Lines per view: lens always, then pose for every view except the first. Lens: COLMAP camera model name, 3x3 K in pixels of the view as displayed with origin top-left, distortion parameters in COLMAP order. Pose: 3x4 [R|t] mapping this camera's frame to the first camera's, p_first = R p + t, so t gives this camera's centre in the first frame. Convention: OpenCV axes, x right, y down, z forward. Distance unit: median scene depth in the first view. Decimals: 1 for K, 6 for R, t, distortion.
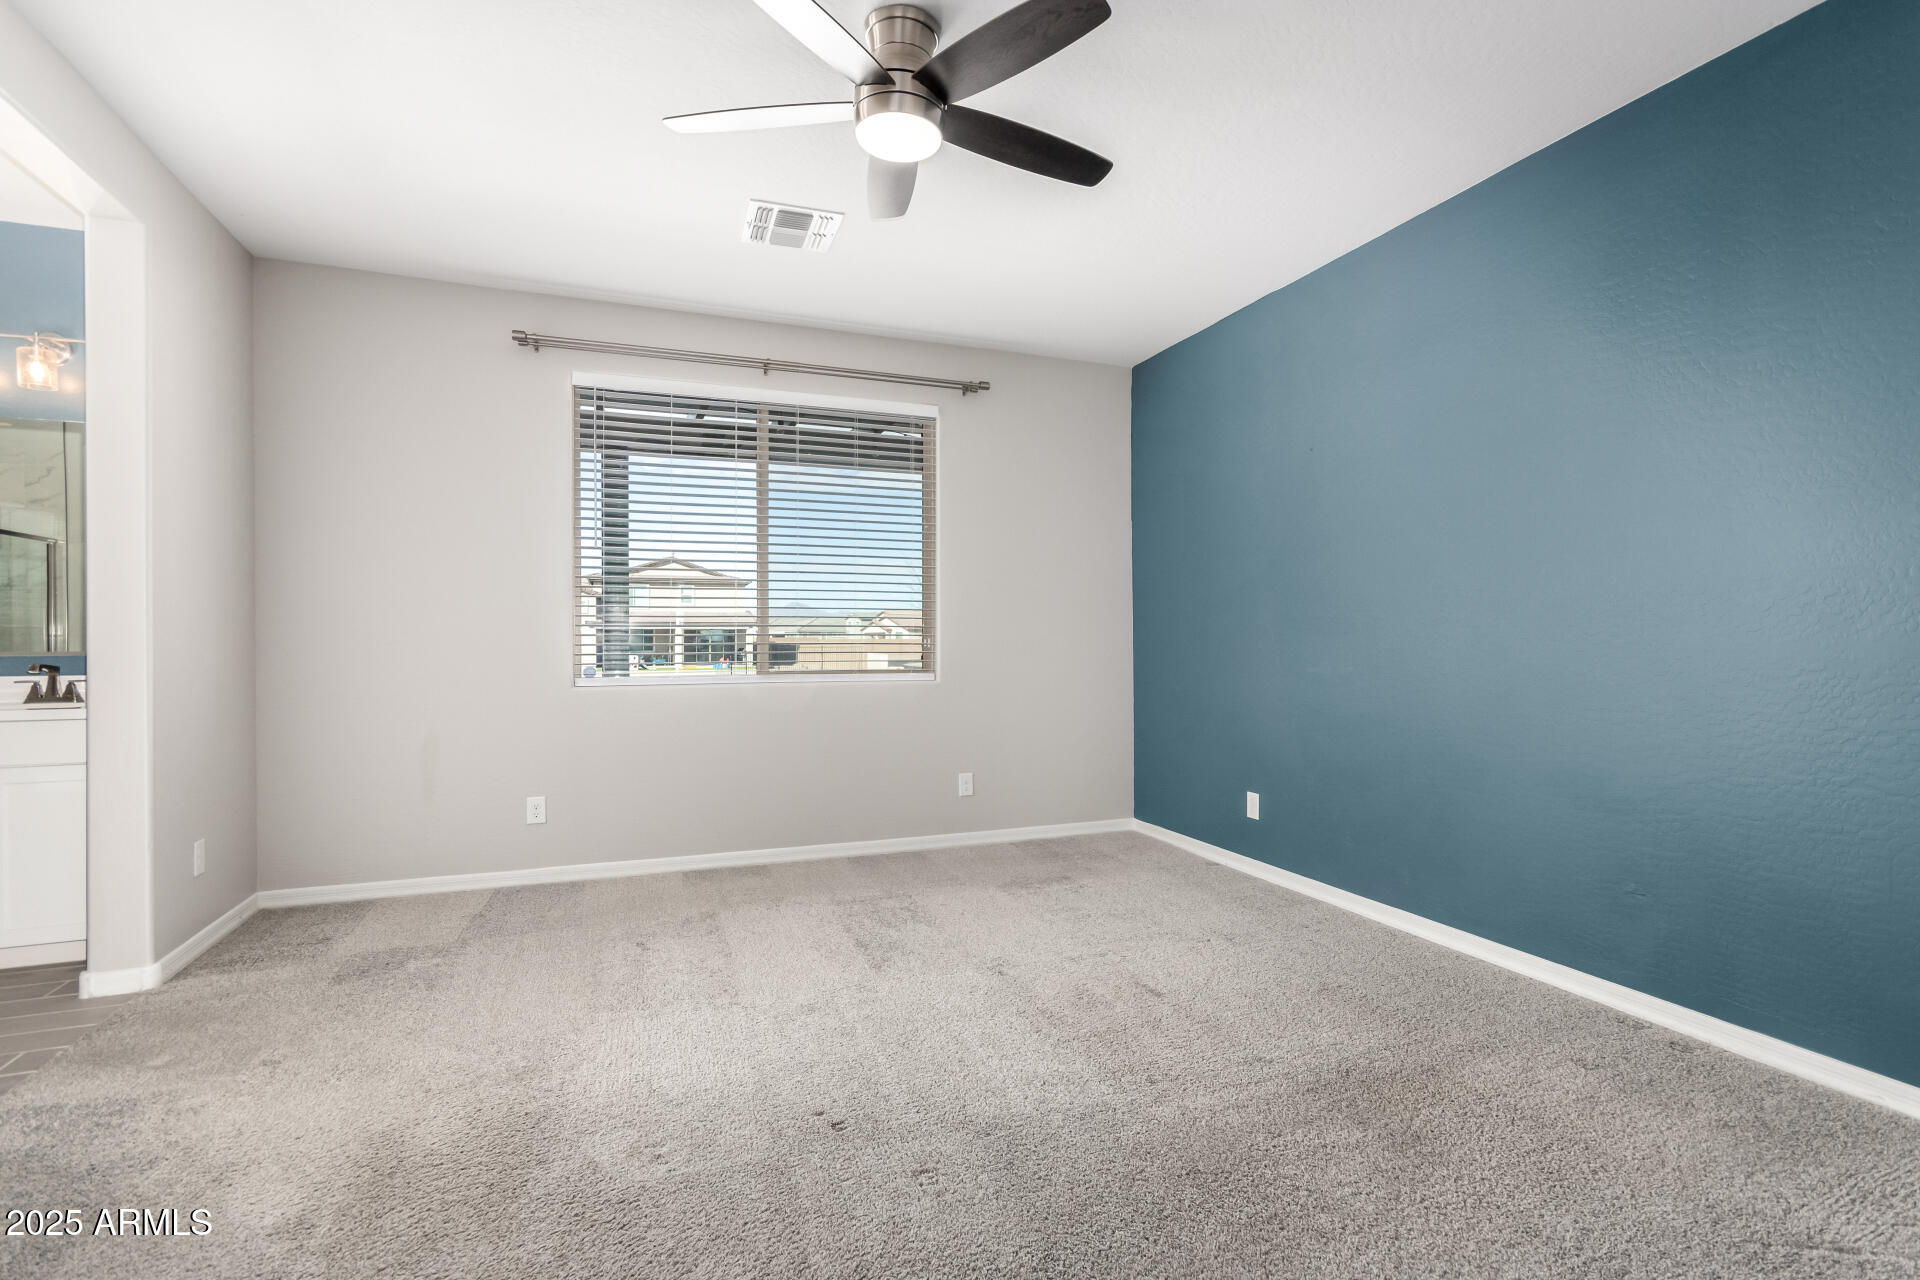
lens RADIAL K [[901.9, 0, 955.6], [0, 901.9, 636.9], [0, 0, 1]] dist [0.000269, 0.000924]
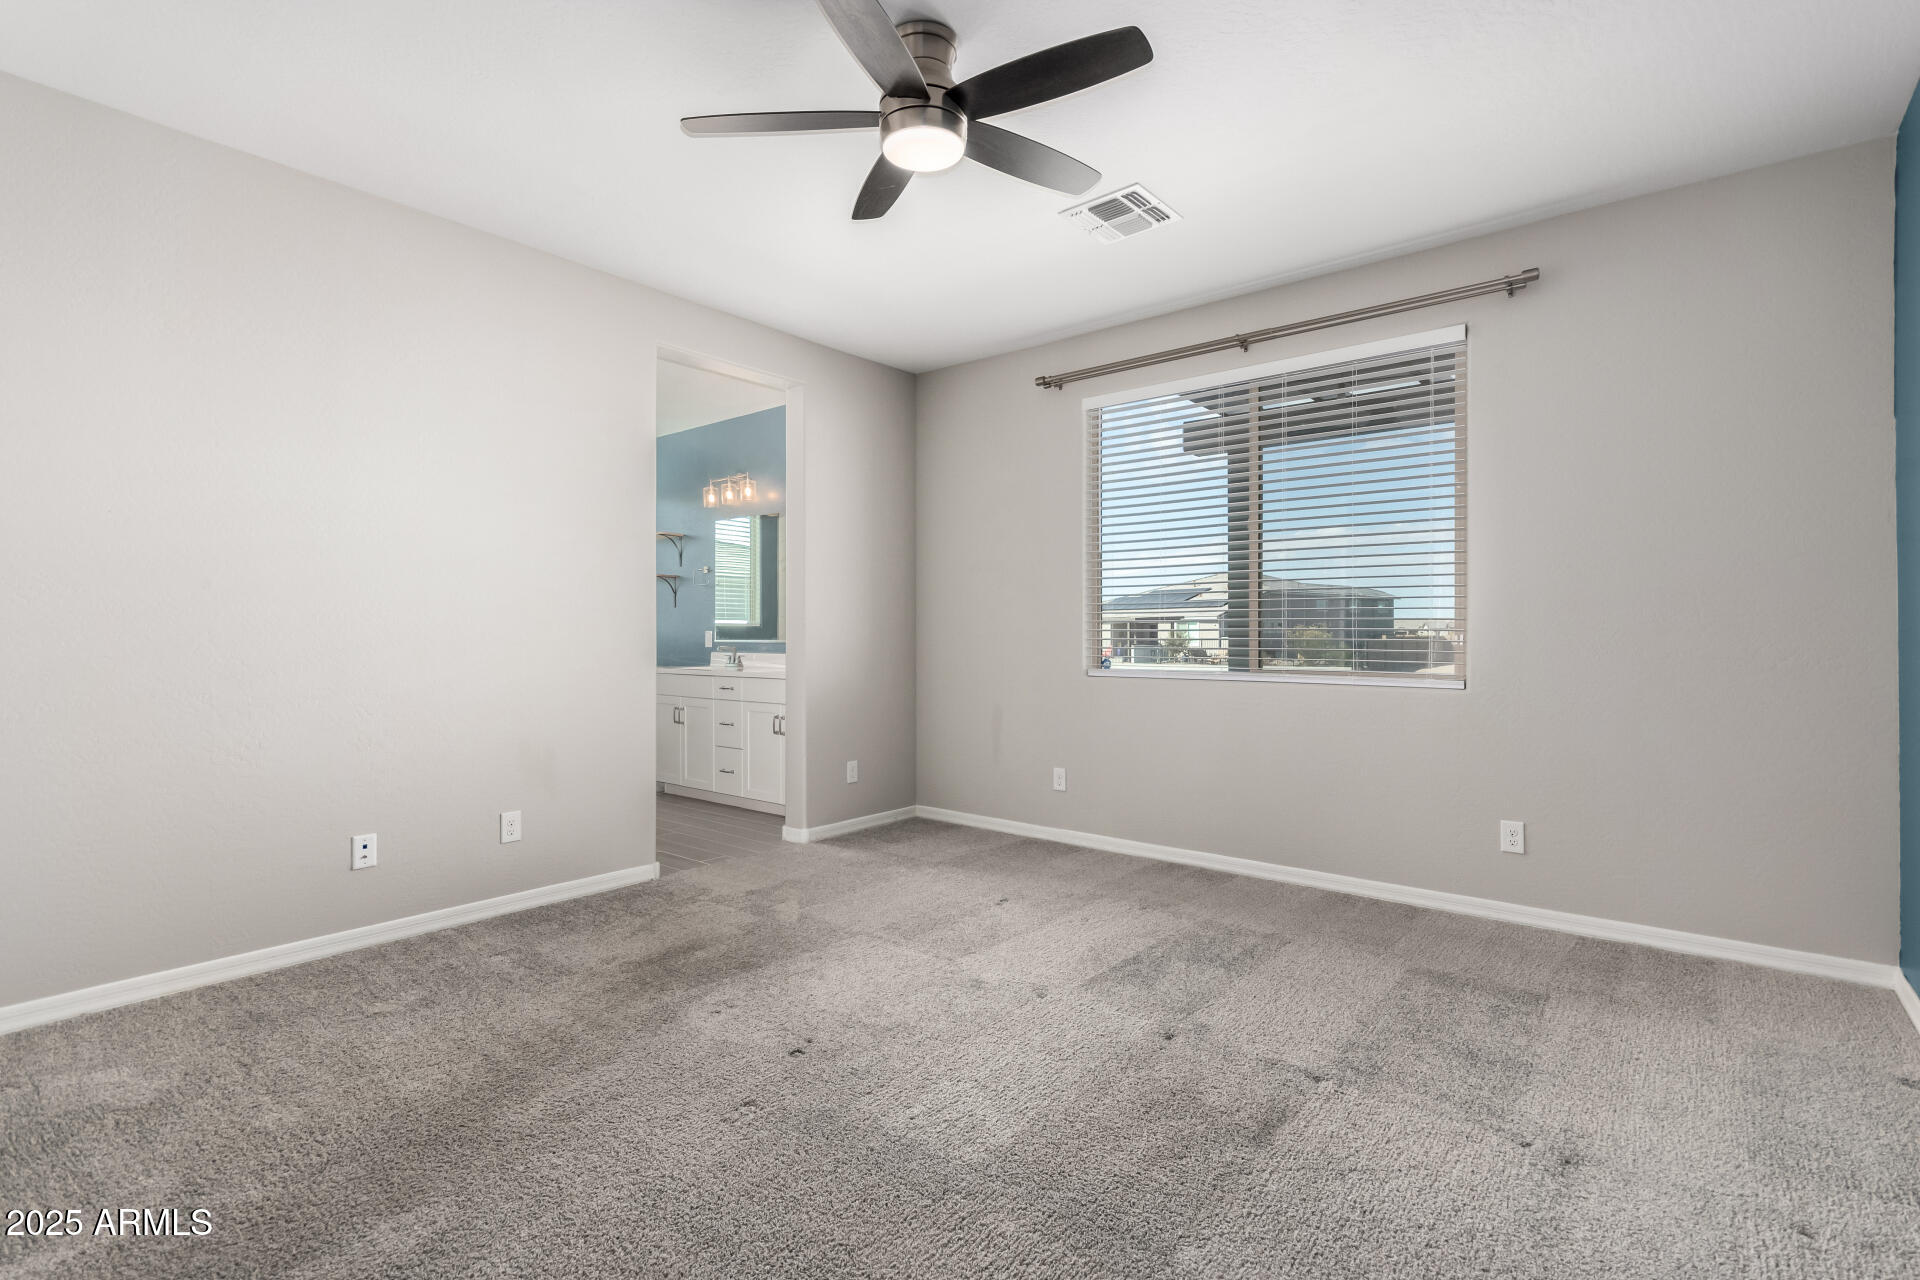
lens RADIAL K [[901.9, 0, 955.6], [0, 901.9, 636.9], [0, 0, 1]] dist [0.000269, 0.000924]
pose [[0.489538, 0.007071, -0.871953, 0.545498], [0.002940, 0.999948, 0.009760, -0.006307], [0.871977, -0.007342, 0.489492, 0.334603]]
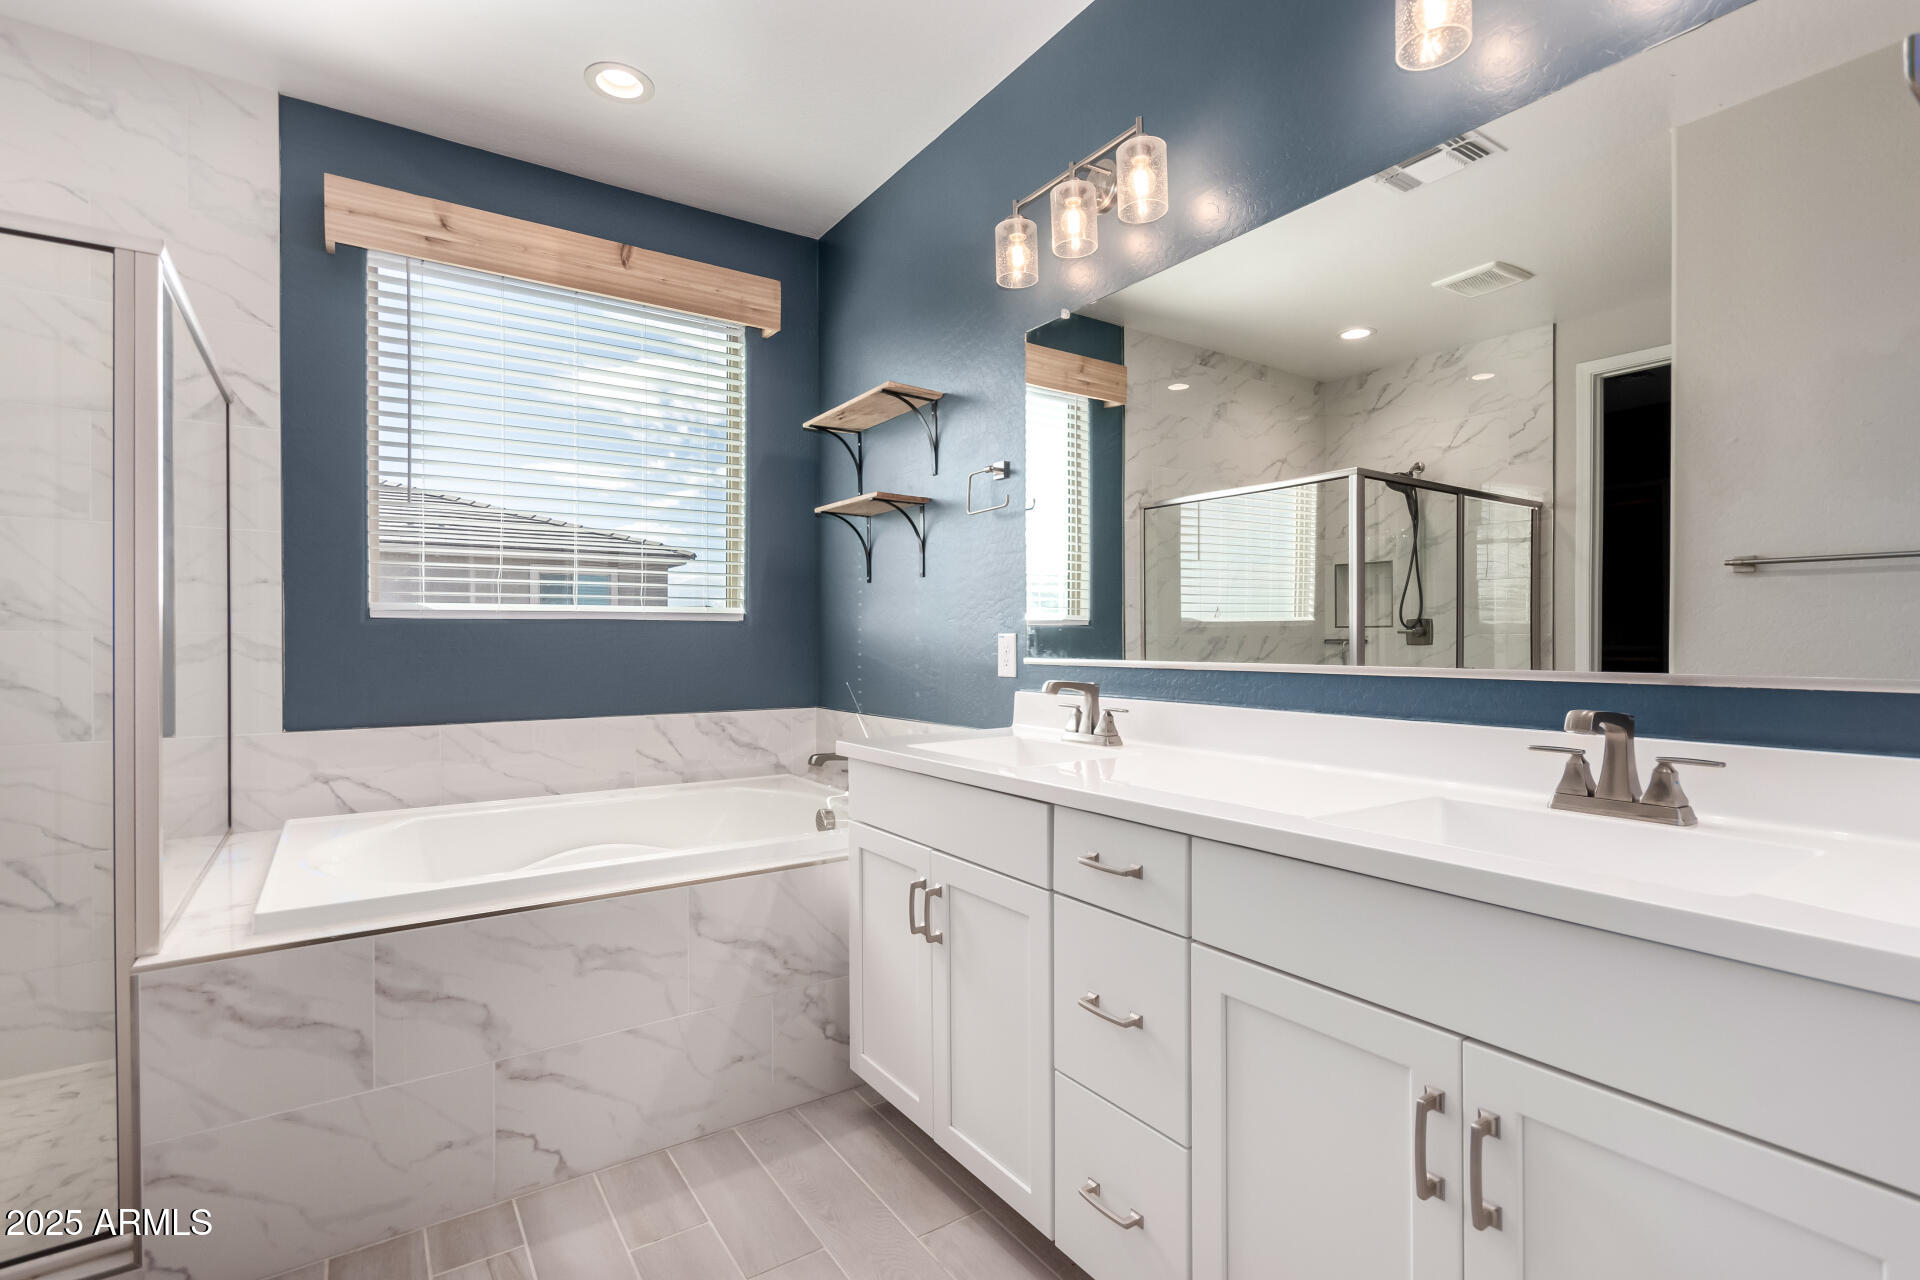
lens RADIAL K [[901.9, 0, 955.6], [0, 901.9, 636.9], [0, 0, 1]] dist [0.000269, 0.000924]
pose [[0.229974, 0.002592, -0.973193, -0.647004], [0.011992, 0.999913, 0.005497, -0.004052], [0.973123, -0.012935, 0.229923, 0.599417]]
